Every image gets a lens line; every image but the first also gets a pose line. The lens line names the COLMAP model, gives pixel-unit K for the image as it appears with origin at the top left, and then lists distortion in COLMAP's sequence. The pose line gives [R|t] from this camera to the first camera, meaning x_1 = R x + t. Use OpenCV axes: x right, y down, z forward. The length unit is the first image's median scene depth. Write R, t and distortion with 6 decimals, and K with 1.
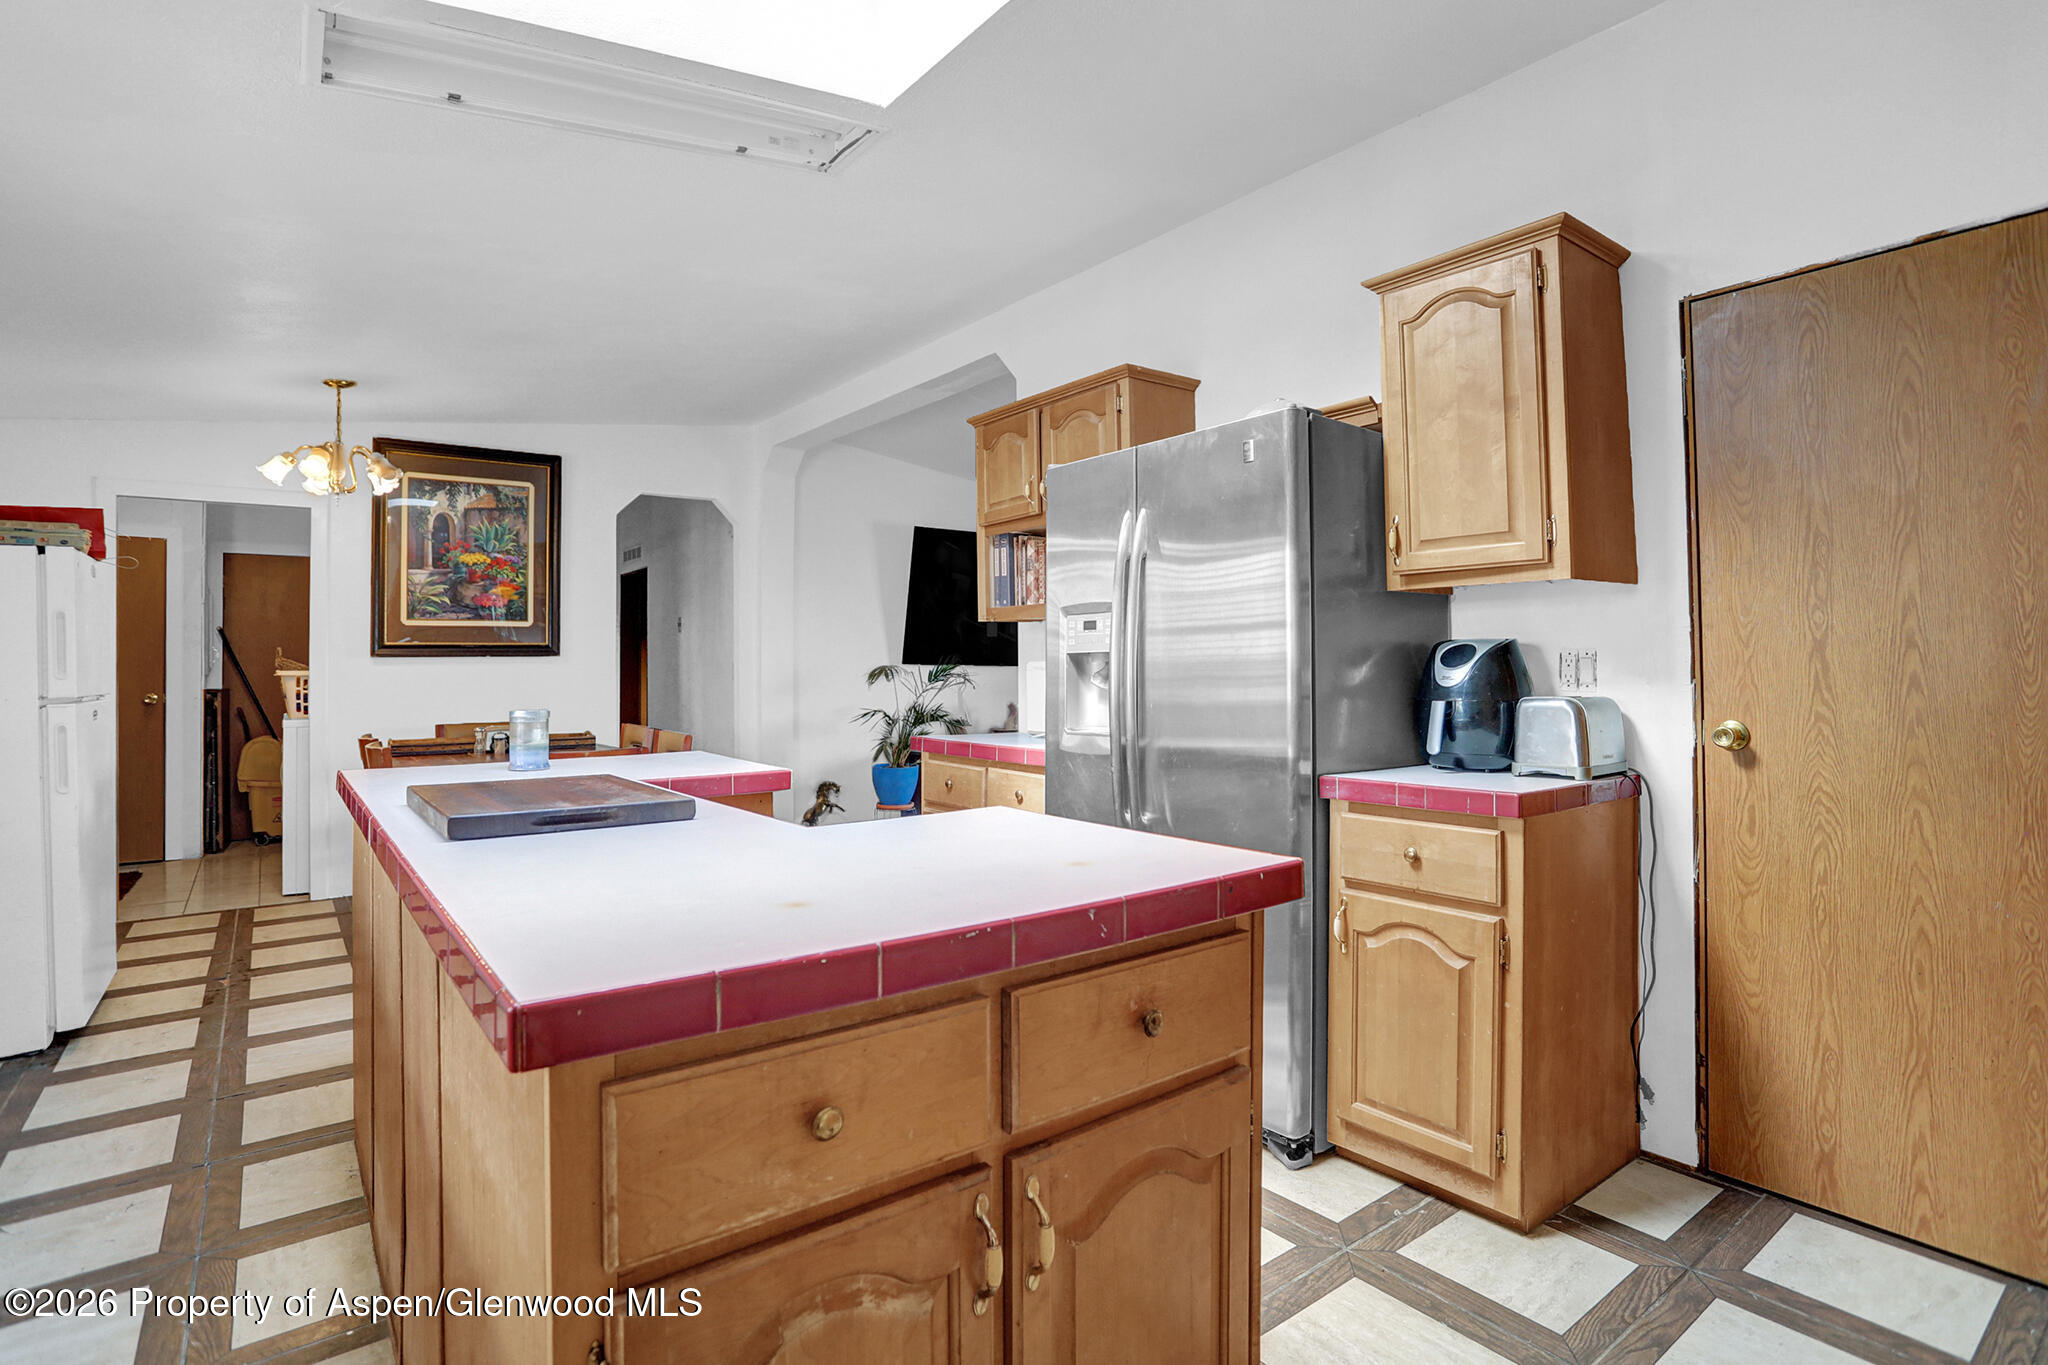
lens RADIAL K [[1026.5, 0, 1024.1], [0, 1026.5, 635.8], [0, 0, 1]] dist [-0.064168, 0.030111]
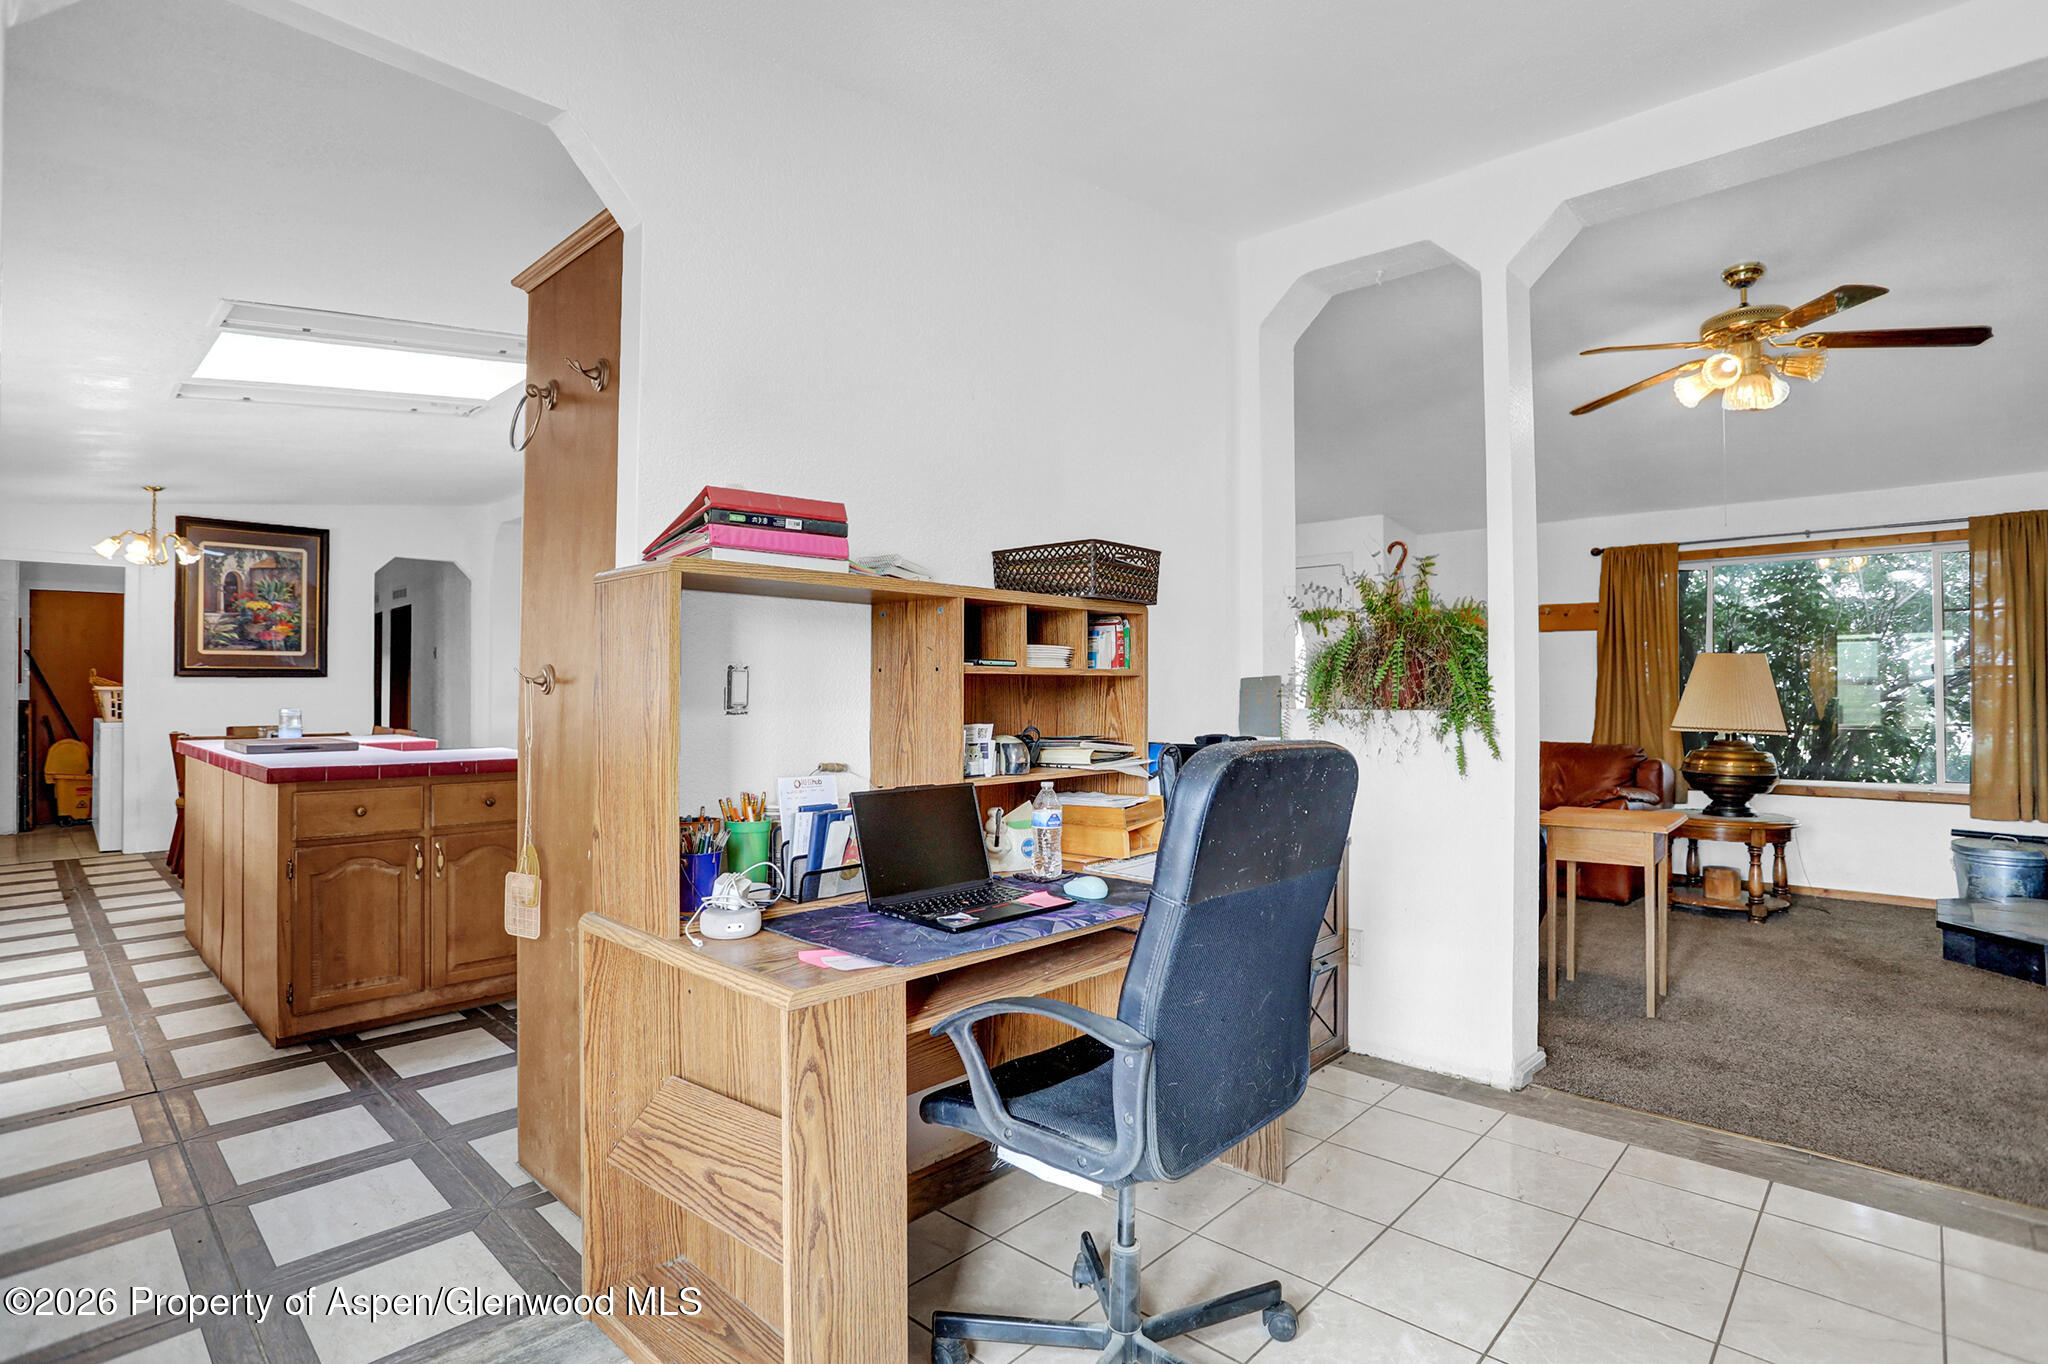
lens RADIAL K [[1069.5, 0, 1028.1], [0, 1069.5, 666.1], [0, 0, 1]] dist [-0.003141, -0.000962]
pose [[0.991784, 0.012118, 0.127348, 0.312259], [-0.013305, 0.999876, 0.008476, -0.021053], [-0.127229, -0.010101, 0.991822, -0.578166]]
